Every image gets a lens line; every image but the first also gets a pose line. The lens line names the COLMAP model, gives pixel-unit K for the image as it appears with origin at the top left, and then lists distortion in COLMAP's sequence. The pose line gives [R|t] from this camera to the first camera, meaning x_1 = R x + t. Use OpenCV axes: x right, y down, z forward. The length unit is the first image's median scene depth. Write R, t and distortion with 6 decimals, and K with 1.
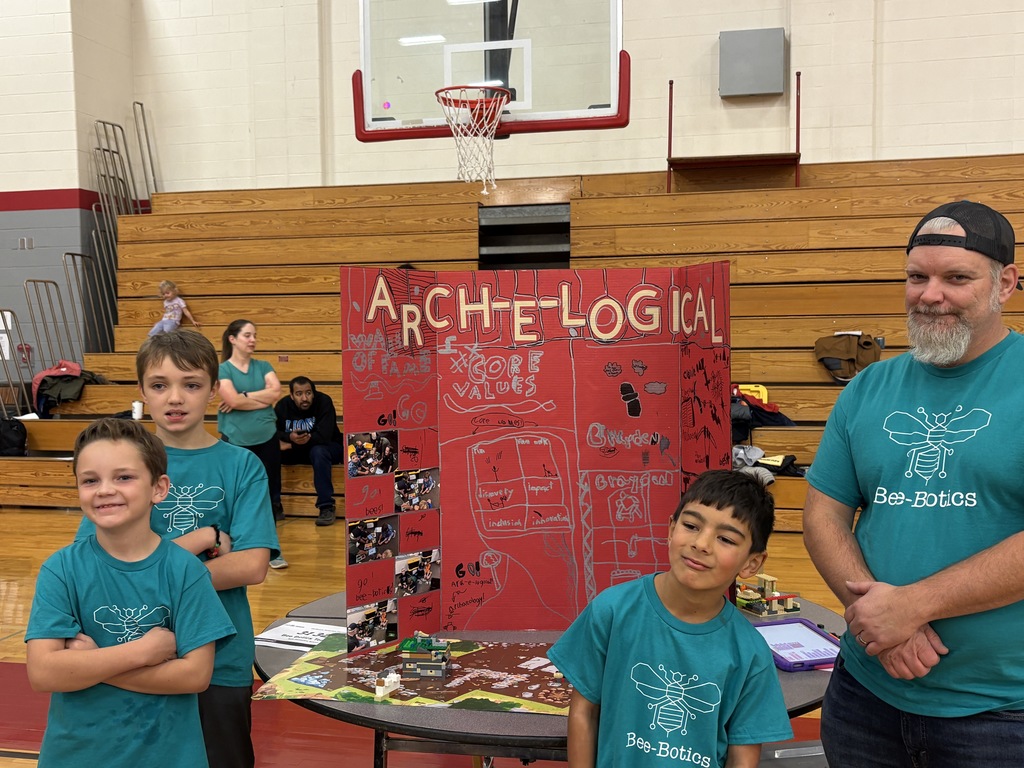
lens RADIAL K [[1176.3, 0, 512.8], [0, 1176.3, 407.7], [0, 0, 1]] dist [0.006048, 0.003130]
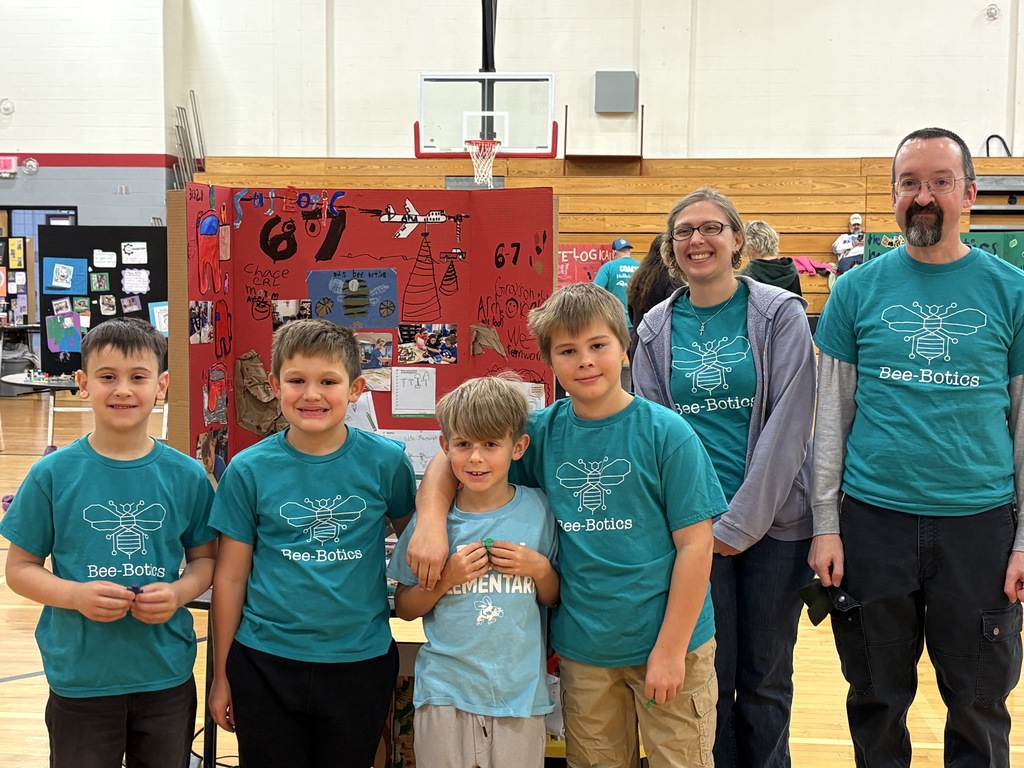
lens RADIAL K [[1561.1, 0, 512.0], [0, 1561.1, 384.0], [0, 0, 1]] dist [0.005952, -0.008182]
pose [[0.989769, 0.009143, 0.142385, -0.235701], [-0.011420, 0.999820, 0.015182, 0.072823], [-0.142220, -0.016652, 0.989695, -1.094688]]
